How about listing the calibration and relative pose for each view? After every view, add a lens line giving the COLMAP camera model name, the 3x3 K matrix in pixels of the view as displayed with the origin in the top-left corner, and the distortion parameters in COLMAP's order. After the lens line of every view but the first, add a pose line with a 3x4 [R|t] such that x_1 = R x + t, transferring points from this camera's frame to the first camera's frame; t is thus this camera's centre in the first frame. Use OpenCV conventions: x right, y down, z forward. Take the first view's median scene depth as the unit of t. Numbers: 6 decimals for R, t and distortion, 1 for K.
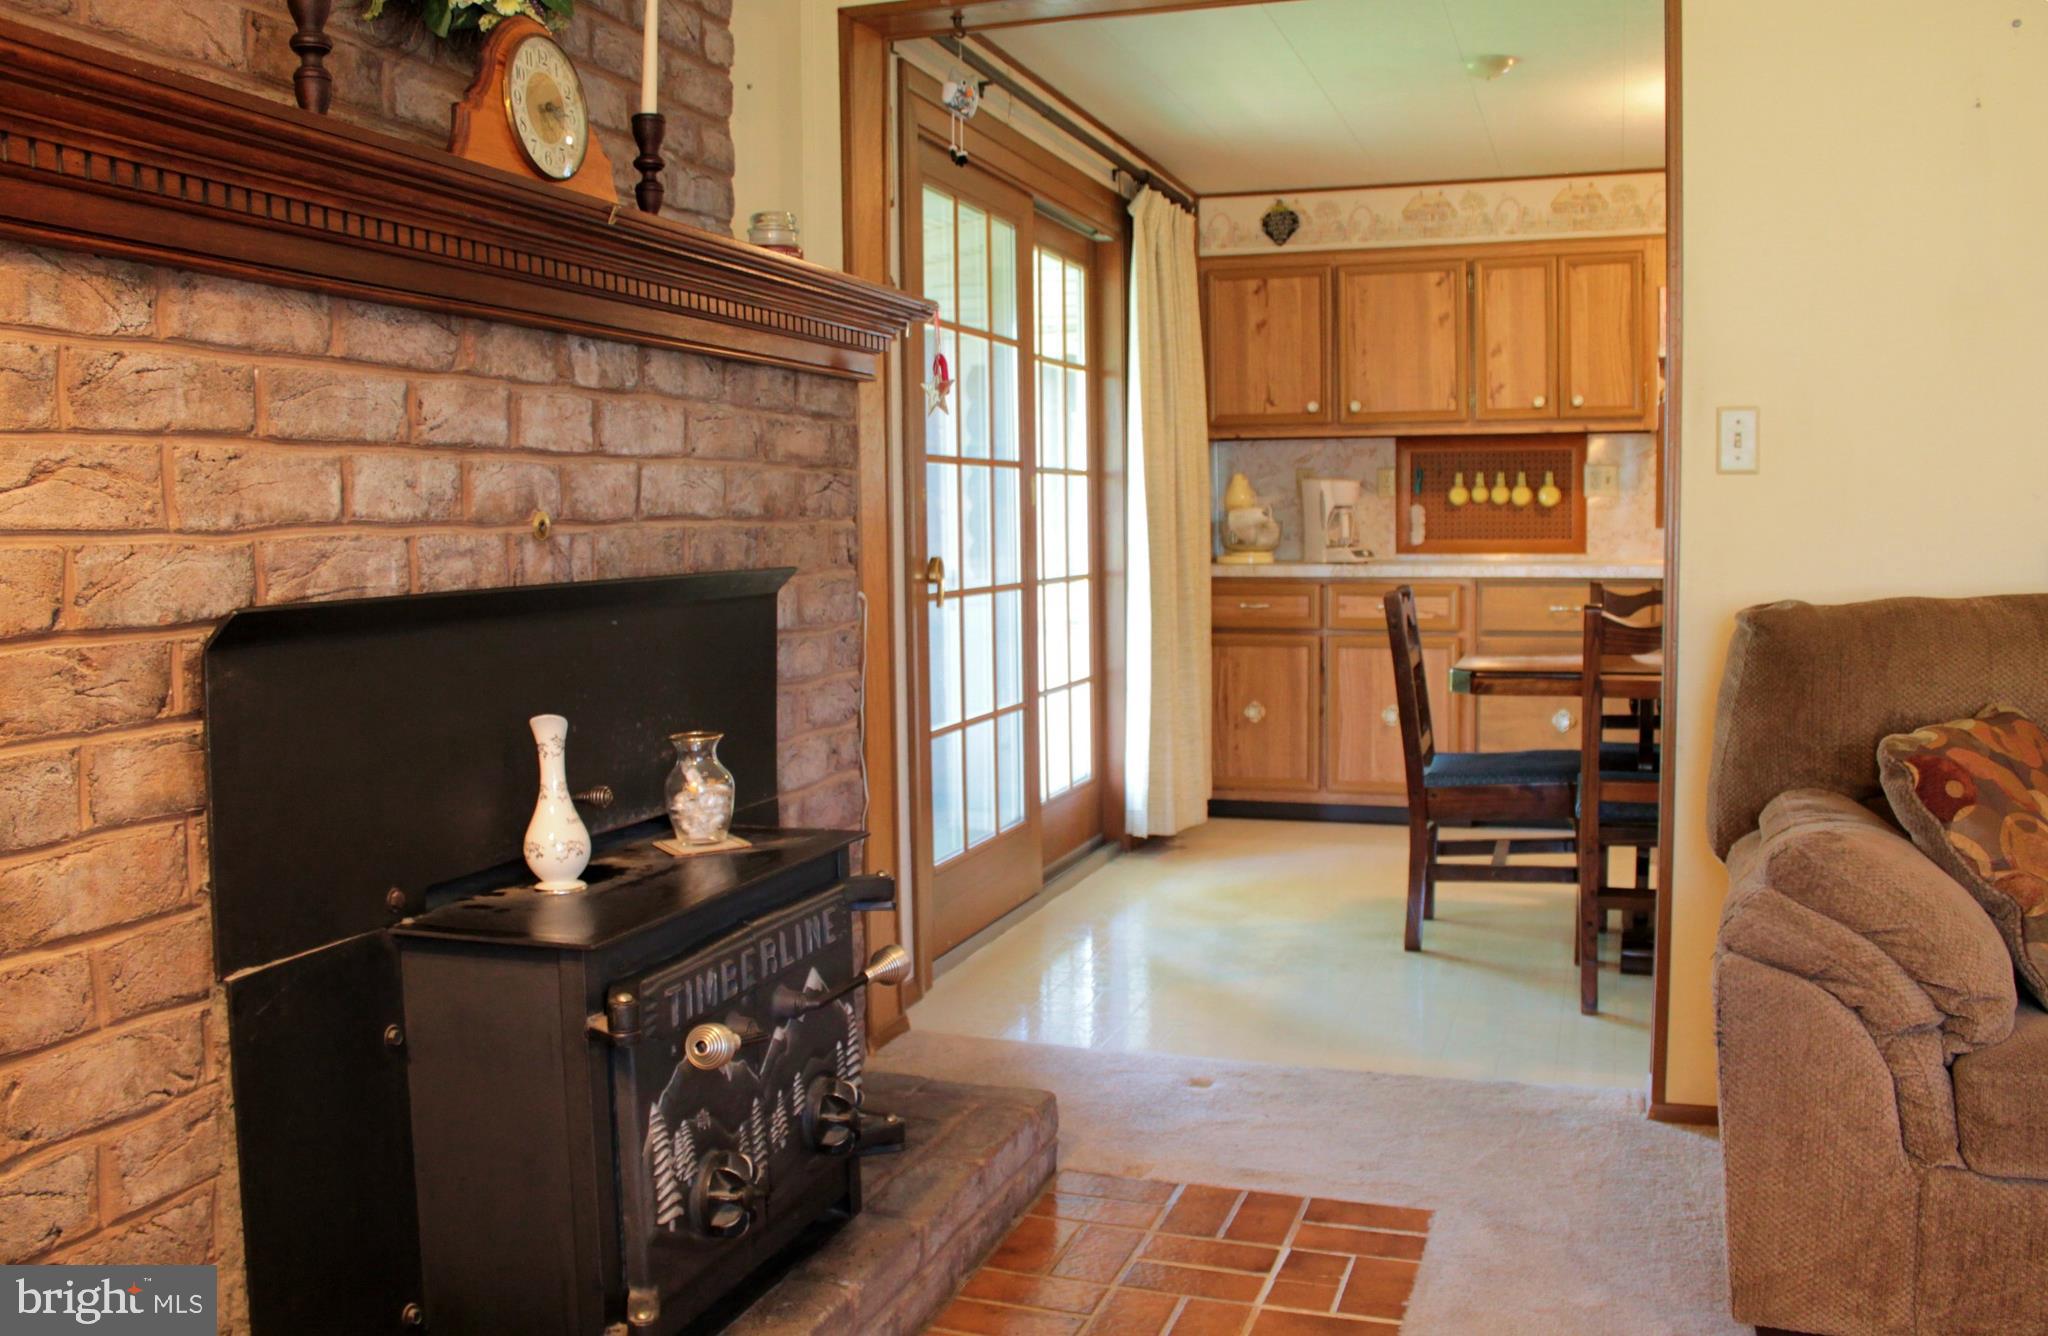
lens RADIAL K [[1775.6, 0, 1024.0], [0, 1775.6, 668.0], [0, 0, 1]] dist [-0.097229, 0.017027]
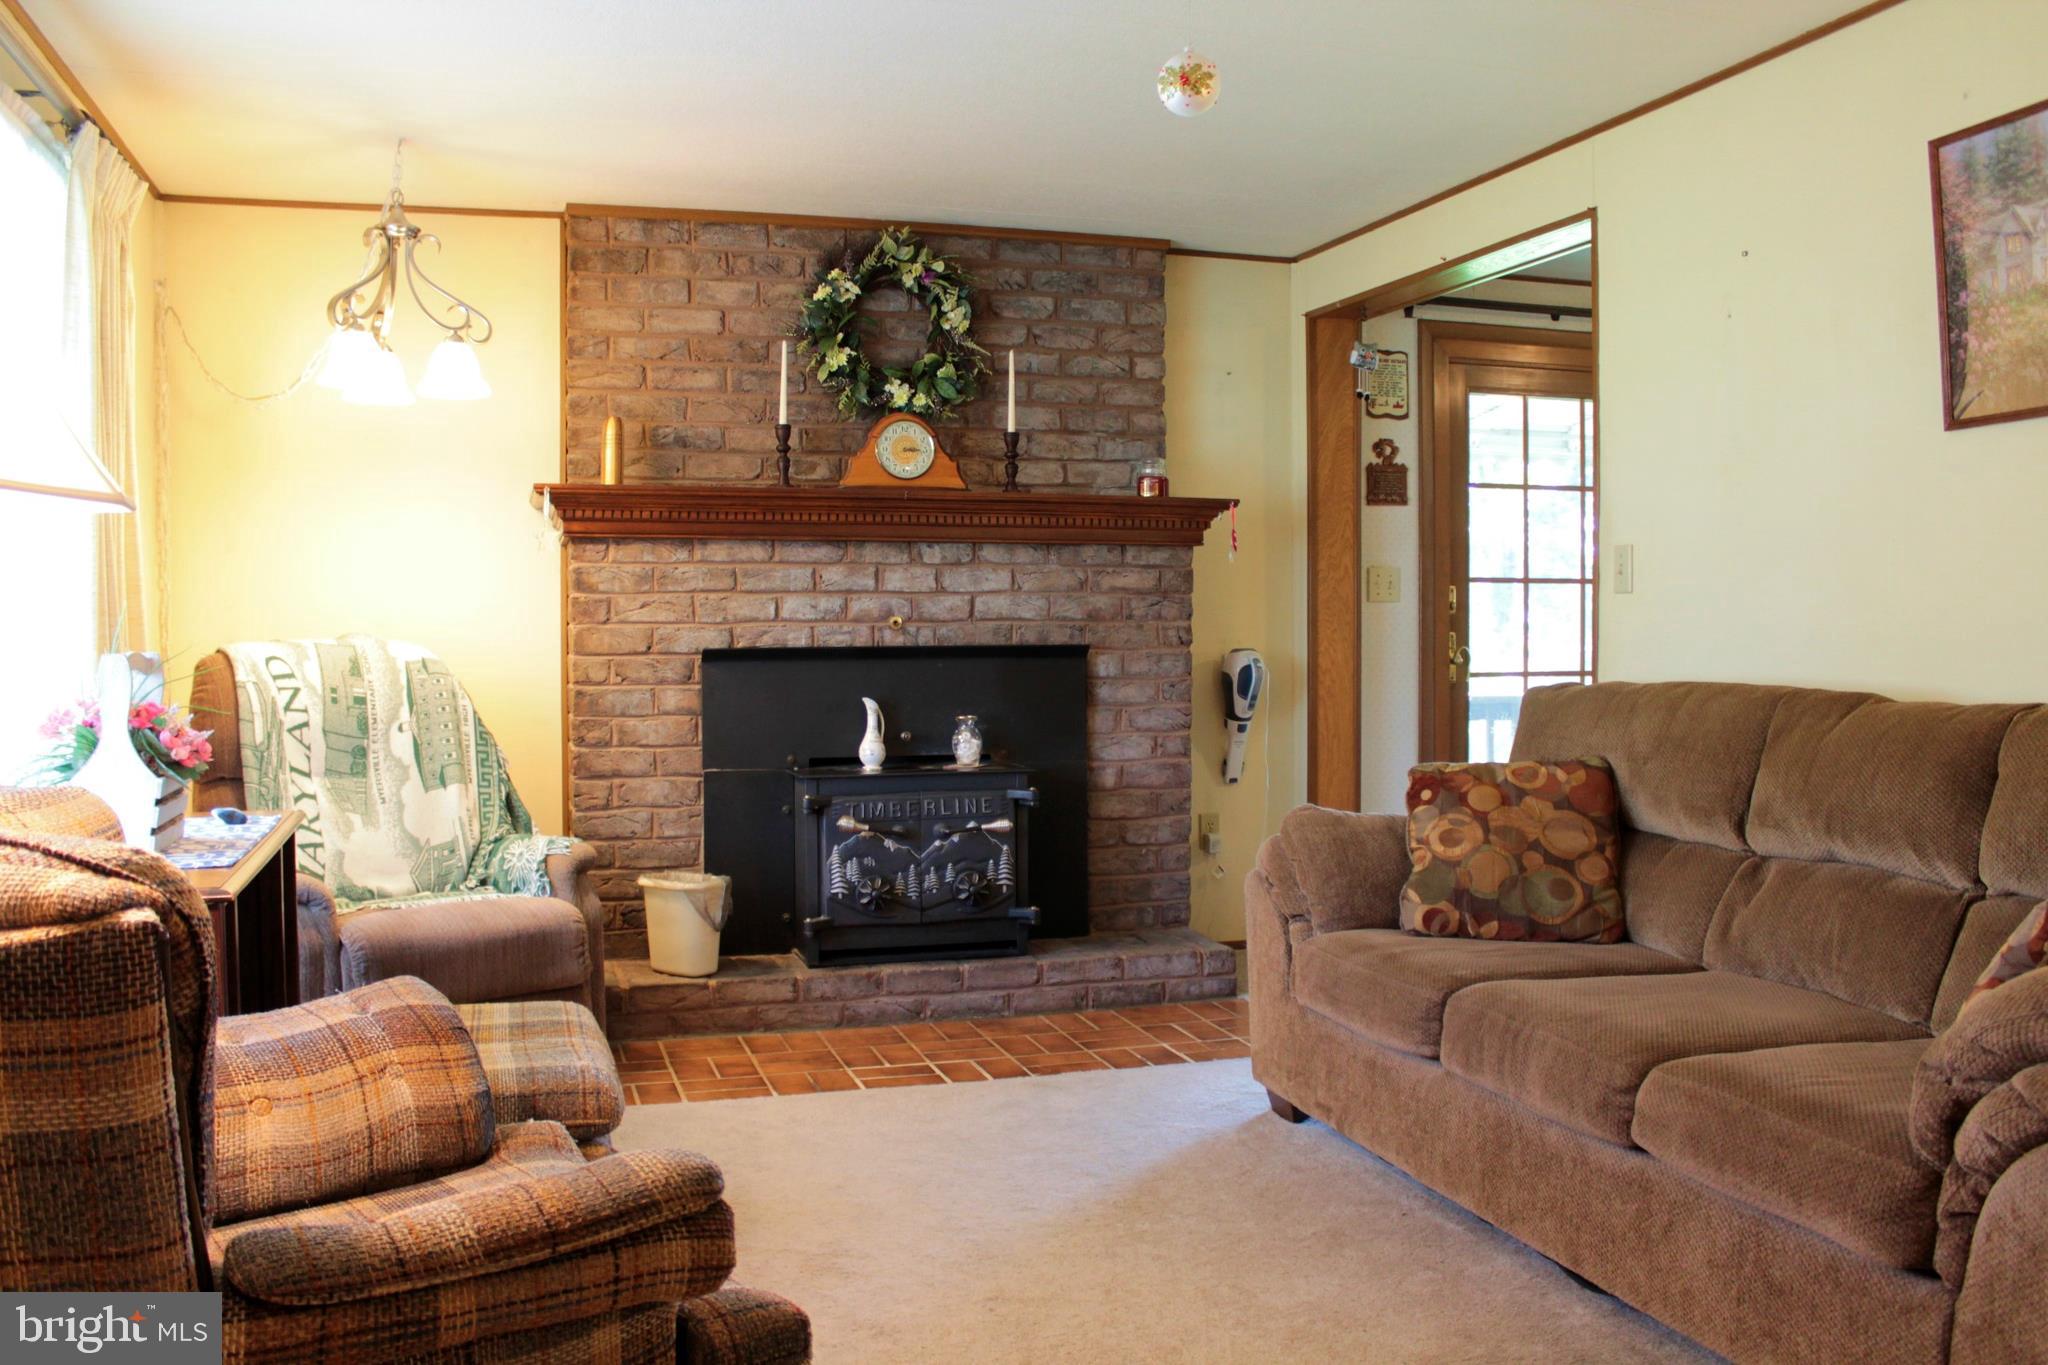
lens RADIAL K [[1730.3, 0, 1024.0], [0, 1730.3, 682.5], [0, 0, 1]] dist [-0.111491, 0.016255]
pose [[0.584920, 0.050154, -0.809539, 1.994065], [-0.076463, 0.997051, 0.006523, -0.031288], [0.807478, 0.058084, 0.587030, -0.282042]]
